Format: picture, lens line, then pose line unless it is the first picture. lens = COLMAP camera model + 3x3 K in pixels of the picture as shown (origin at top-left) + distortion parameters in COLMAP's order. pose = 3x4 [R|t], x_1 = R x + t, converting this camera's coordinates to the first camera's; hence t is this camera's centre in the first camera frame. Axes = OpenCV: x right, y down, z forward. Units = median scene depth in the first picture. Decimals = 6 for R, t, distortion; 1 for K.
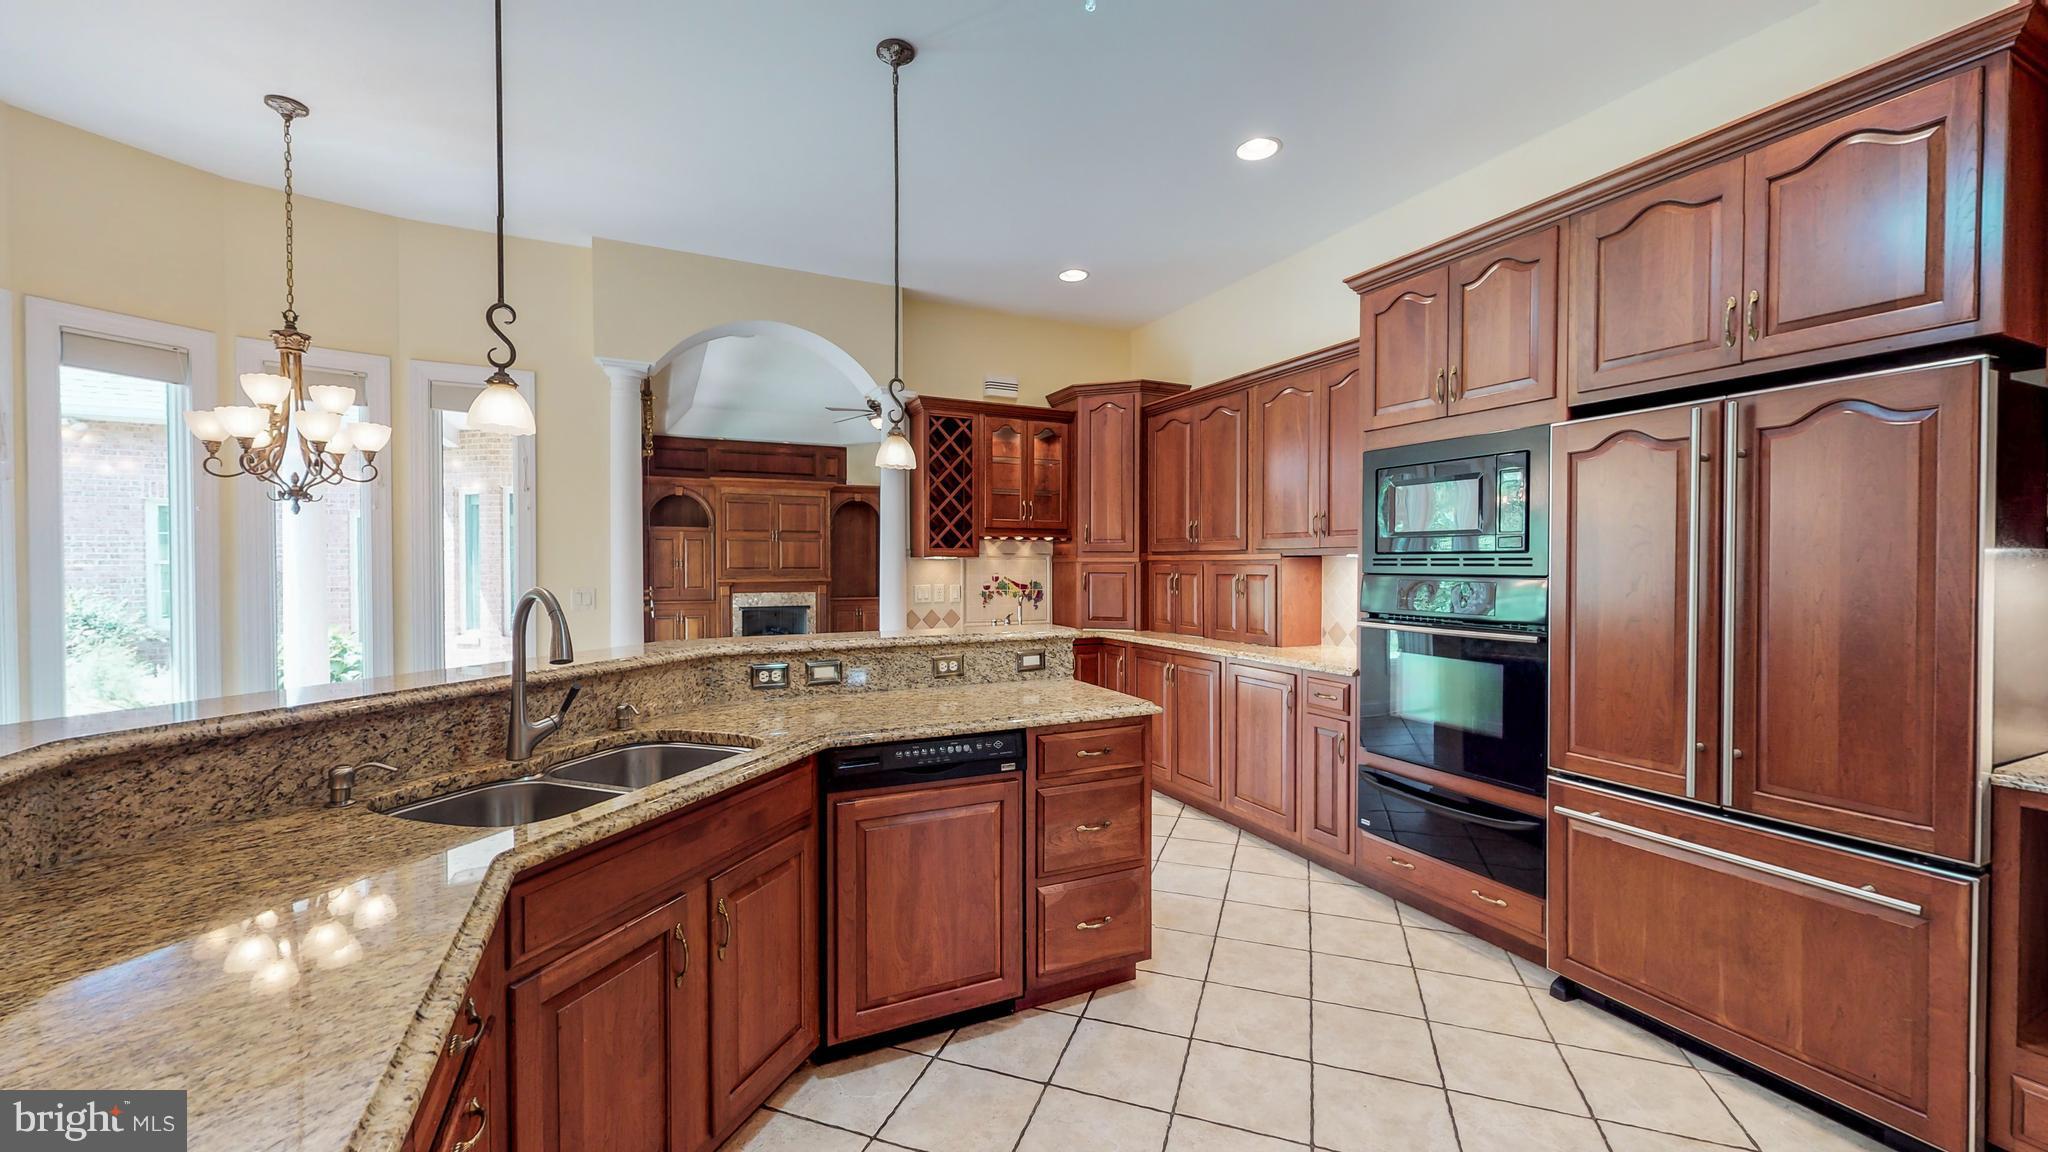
lens RADIAL K [[786.9, 0, 1023.7], [0, 786.9, 577.2], [0, 0, 1]] dist [-0.001414, 0.000480]
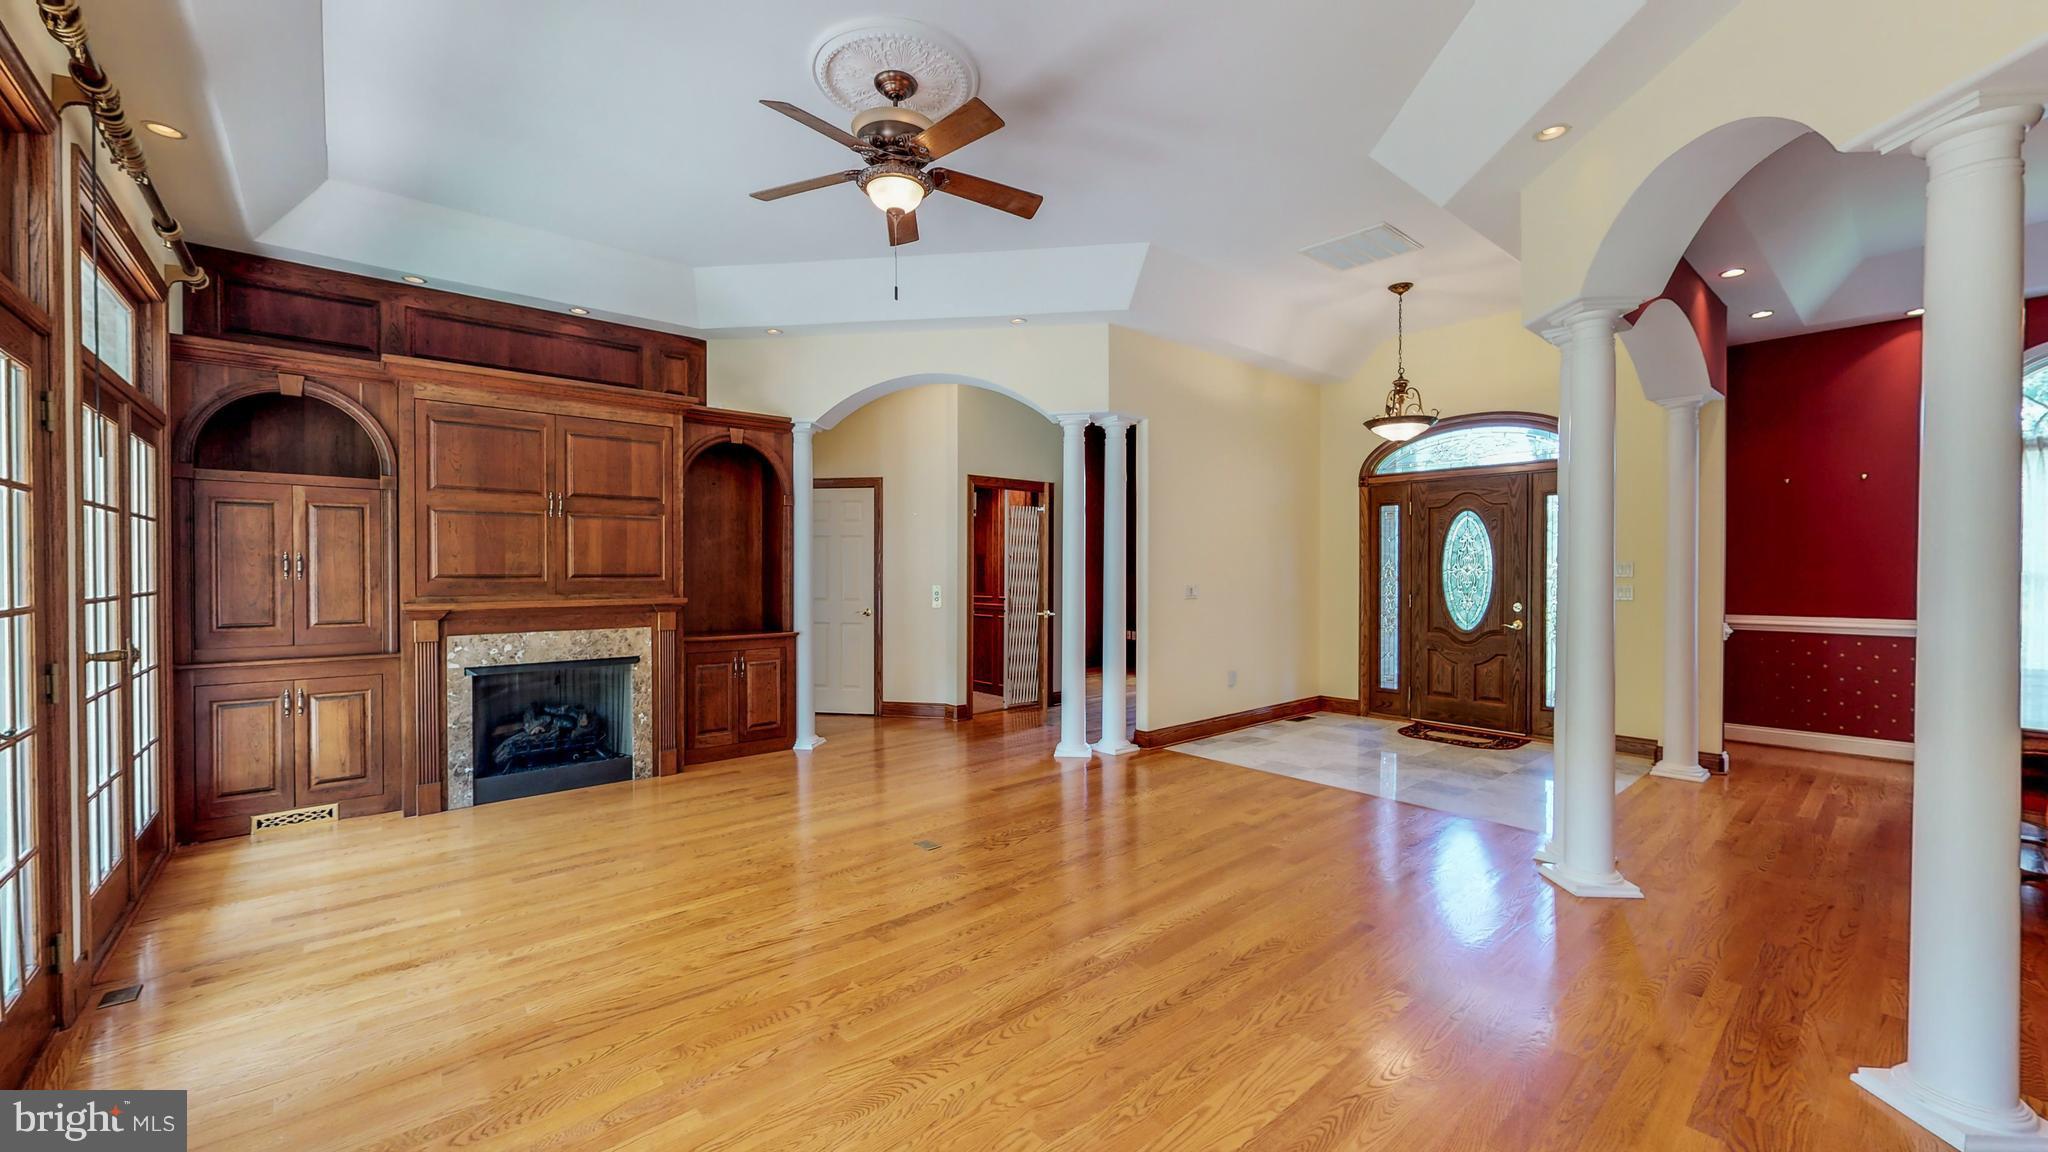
lens RADIAL K [[786.9, 0, 1025.8], [0, 786.9, 576.8], [0, 0, 1]] dist [-0.001414, 0.000480]
pose [[0.962138, -0.002118, 0.272553, -0.387565], [0.004388, 0.999961, -0.007720, -0.014733], [-0.272526, 0.008624, 0.962110, 1.062204]]
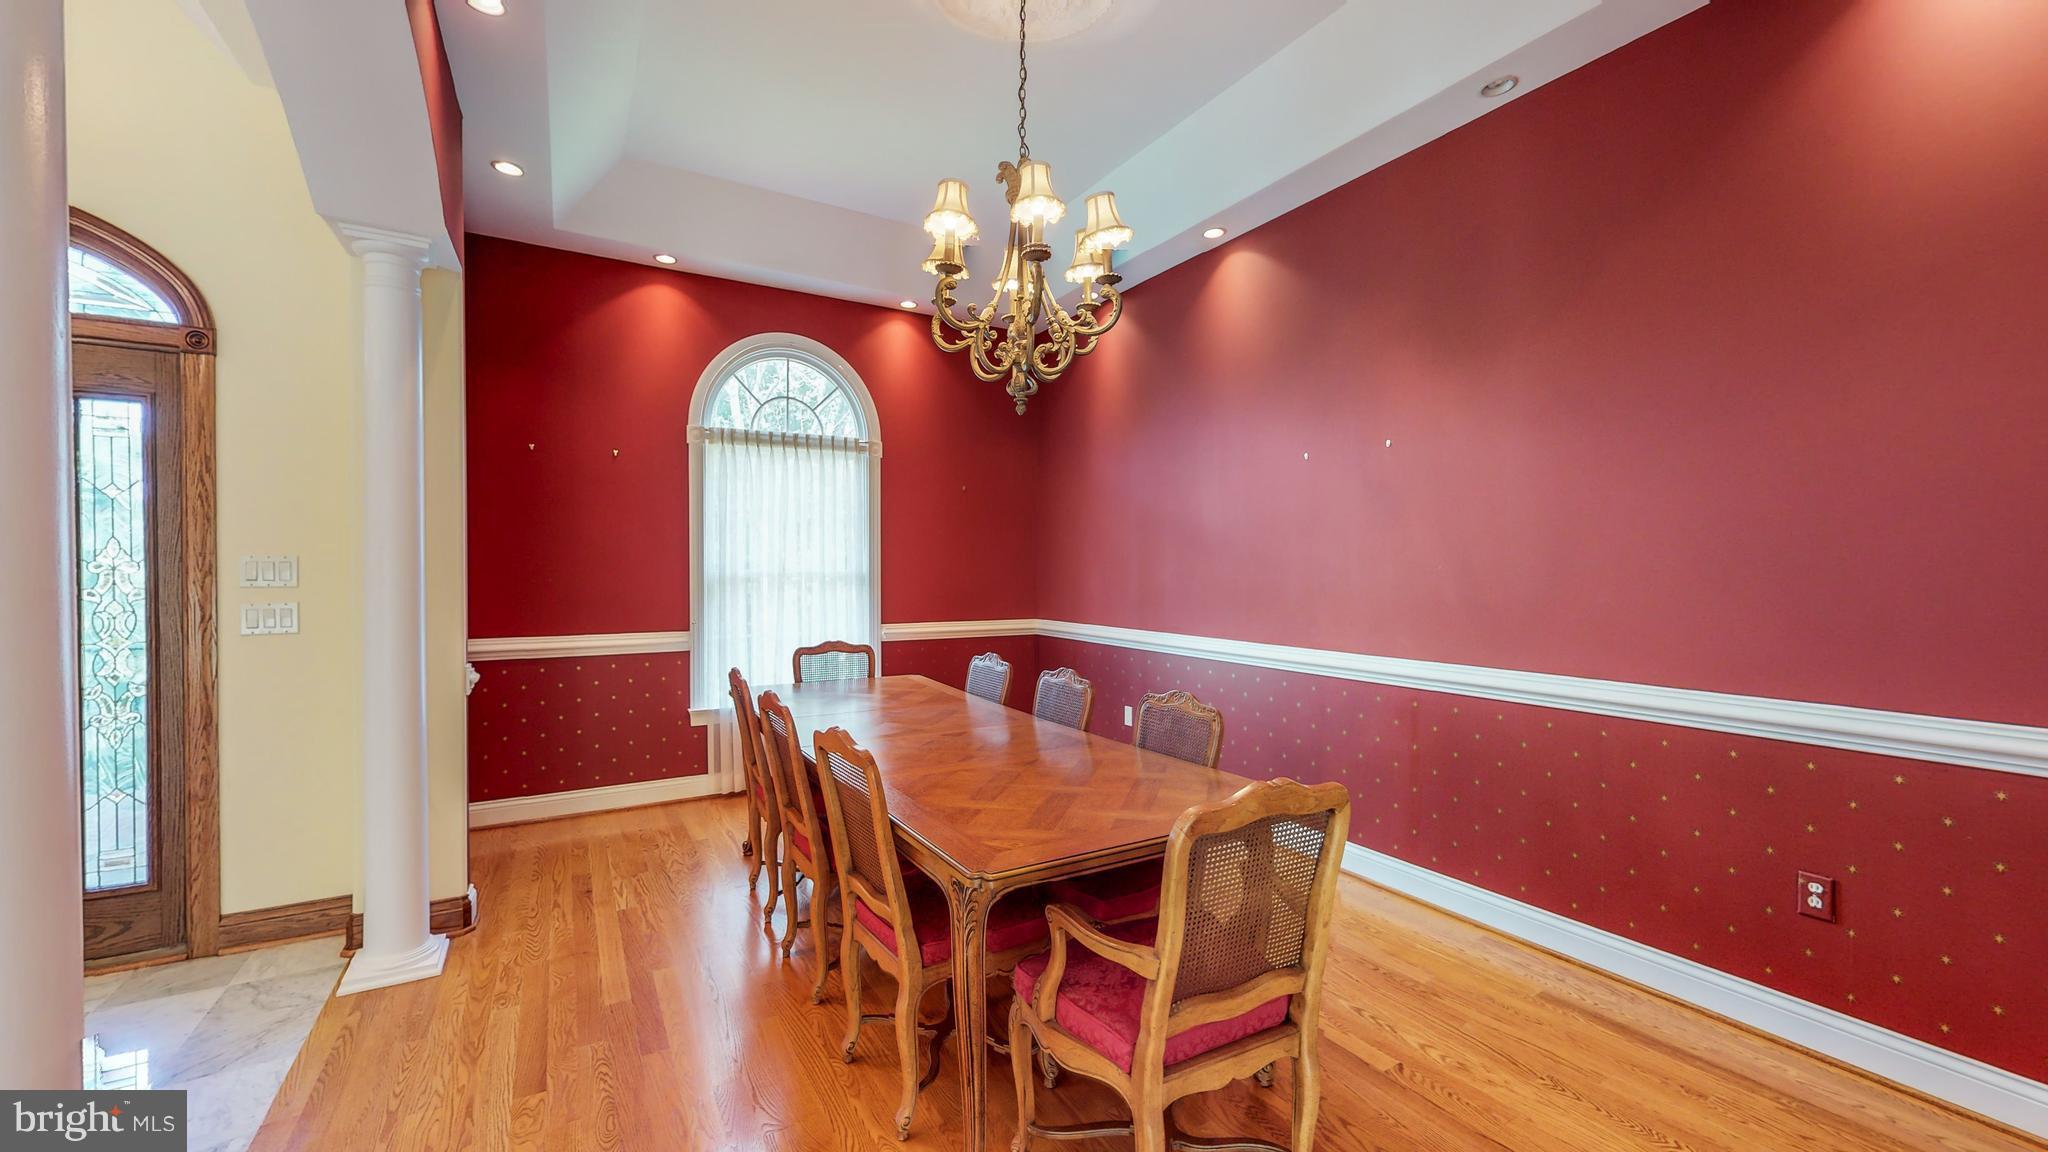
lens RADIAL K [[786.9, 0, 1020.5], [0, 786.9, 578.9], [0, 0, 1]] dist [-0.001414, 0.000480]
pose [[-0.085975, -0.013472, 0.996206, 0.157667], [0.015968, 0.999762, 0.014898, -0.025527], [-0.996169, 0.017188, -0.085740, 1.446134]]
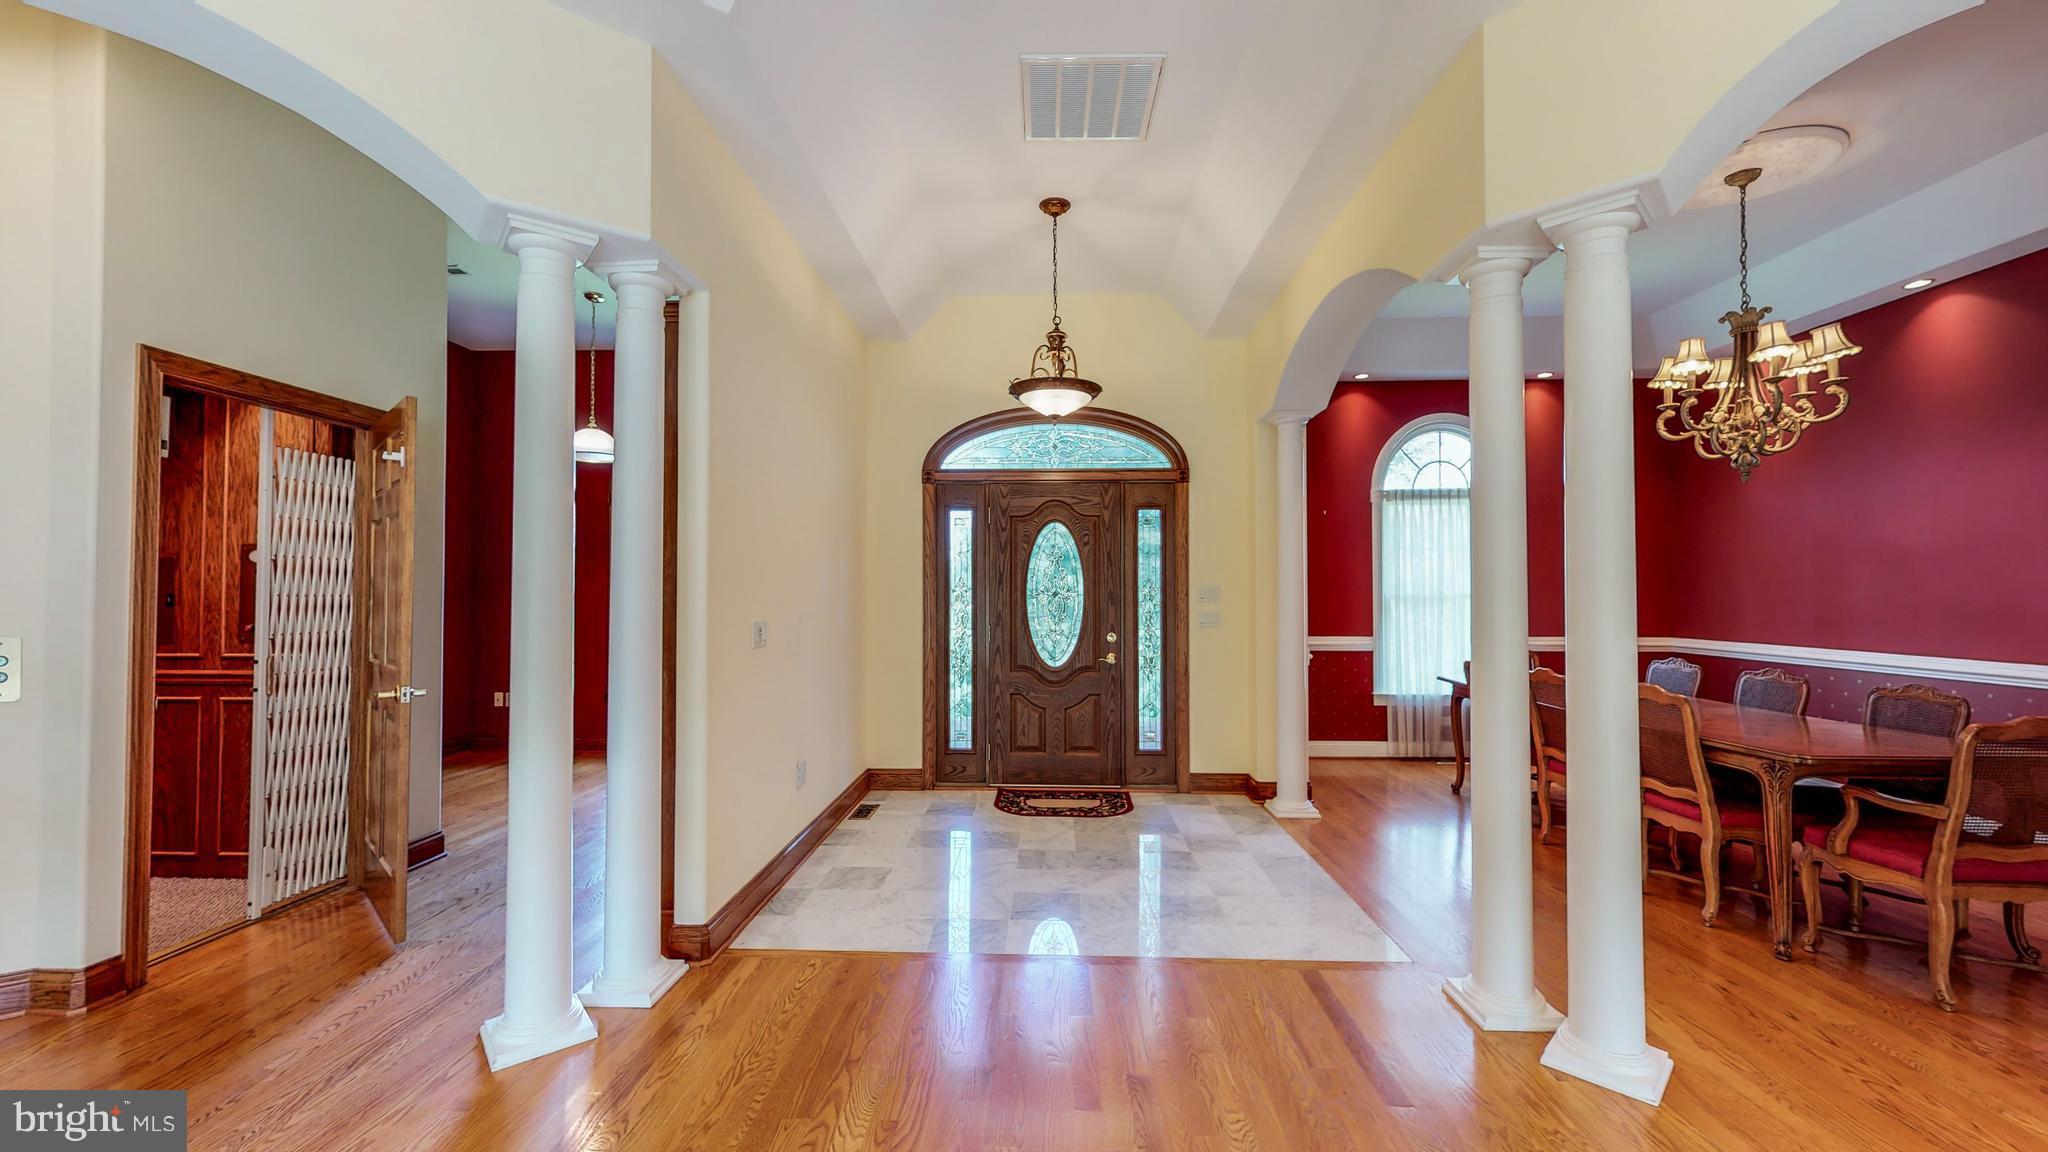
lens RADIAL K [[786.9, 0, 1025.1], [0, 786.9, 579.8], [0, 0, 1]] dist [-0.001414, 0.000480]
pose [[0.458543, 0.014833, 0.888549, -0.299603], [0.014800, 0.999595, -0.024324, -0.026942], [-0.888549, 0.024304, 0.458137, 1.672127]]
